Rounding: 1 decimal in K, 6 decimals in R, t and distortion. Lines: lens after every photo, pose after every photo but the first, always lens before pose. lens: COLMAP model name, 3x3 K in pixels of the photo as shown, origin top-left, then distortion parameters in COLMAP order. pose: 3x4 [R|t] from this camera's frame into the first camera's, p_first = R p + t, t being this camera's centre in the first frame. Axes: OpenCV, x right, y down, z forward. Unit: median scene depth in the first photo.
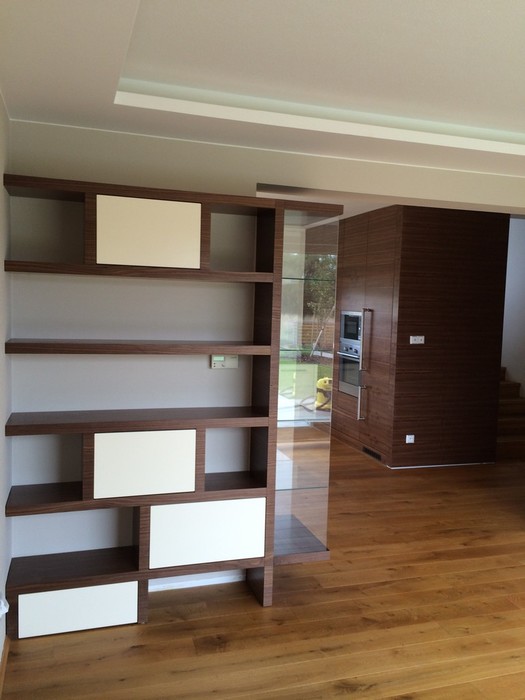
lens RADIAL K [[599.0, 0, 262.5], [0, 599.0, 350.0], [0, 0, 1]] dist [0.089388, -0.150716]
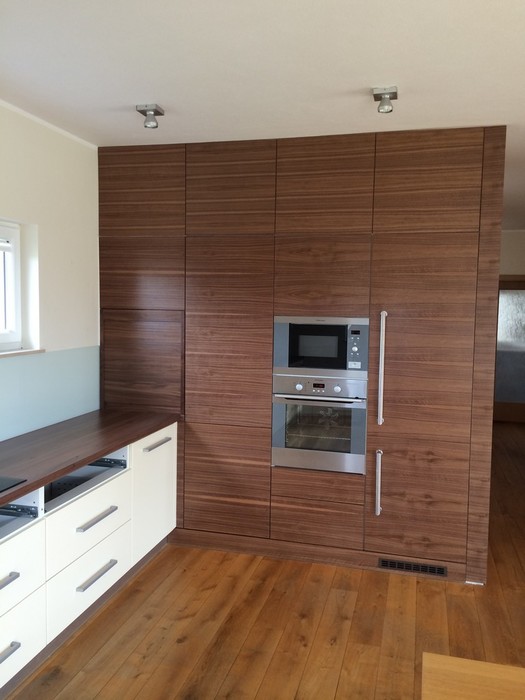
lens RADIAL K [[599.0, 0, 262.5], [0, 599.0, 350.0], [0, 0, 1]] dist [0.089388, -0.150716]
pose [[0.545945, -0.088348, 0.833150, -0.362014], [0.068948, 0.995789, 0.060414, -0.077662], [-0.834979, 0.024462, 0.549738, 0.826046]]
